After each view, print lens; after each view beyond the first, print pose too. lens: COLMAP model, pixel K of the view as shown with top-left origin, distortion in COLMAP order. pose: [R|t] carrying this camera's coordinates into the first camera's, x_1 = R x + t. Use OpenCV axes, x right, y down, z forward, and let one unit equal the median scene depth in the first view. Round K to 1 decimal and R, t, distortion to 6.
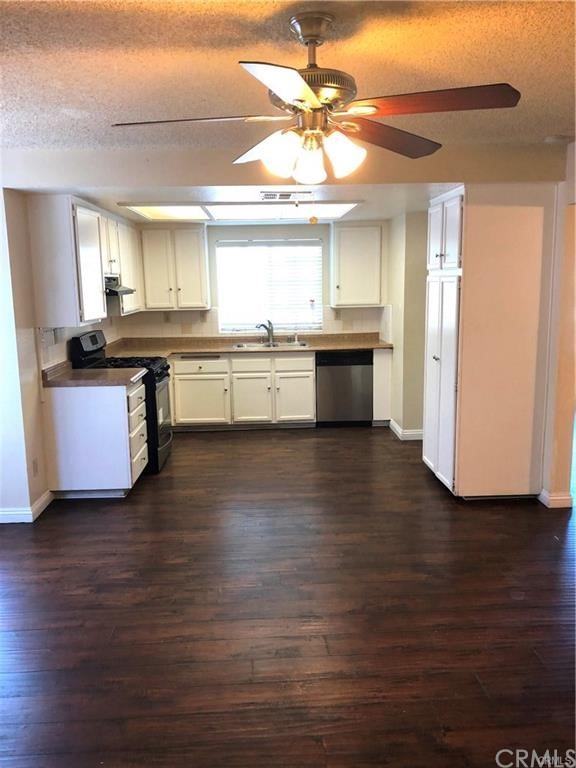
lens RADIAL K [[613.5, 0, 288.0], [0, 613.5, 384.0], [0, 0, 1]] dist [0.001852, 0.000914]
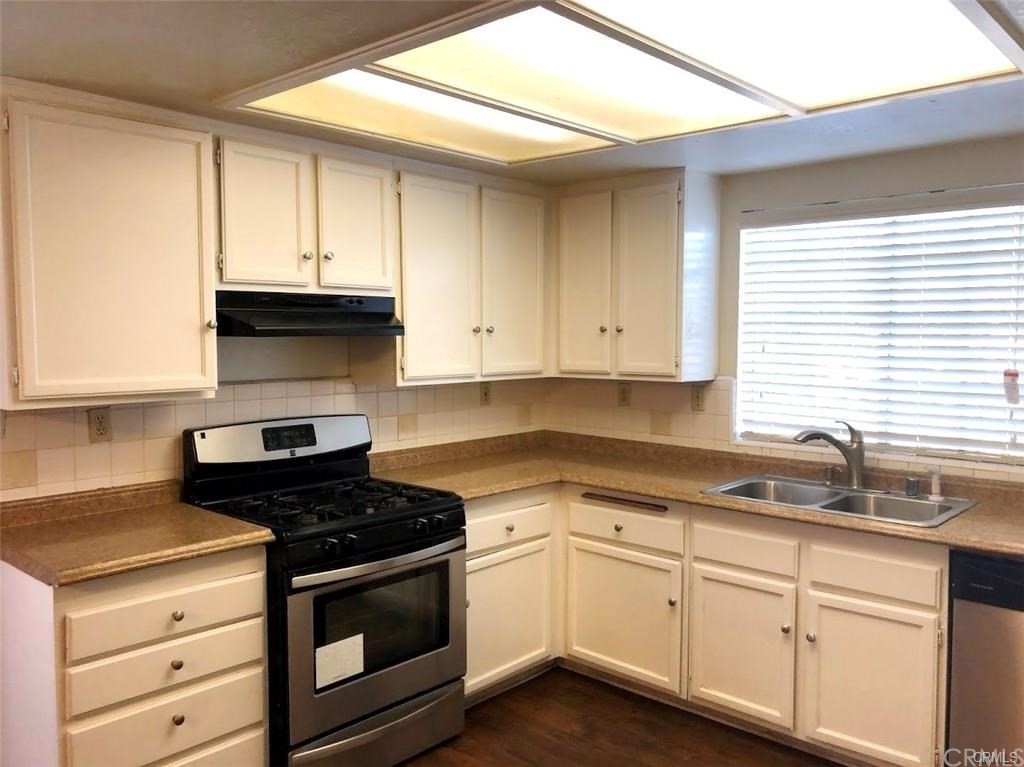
lens RADIAL K [[818.0, 0, 512.0], [0, 818.0, 383.5], [0, 0, 1]] dist [0.001852, 0.000914]
pose [[0.714099, 0.058328, -0.697611, 0.152430], [-0.129454, 0.990339, -0.049710, -0.077549], [0.687971, 0.125806, 0.714751, 0.530876]]
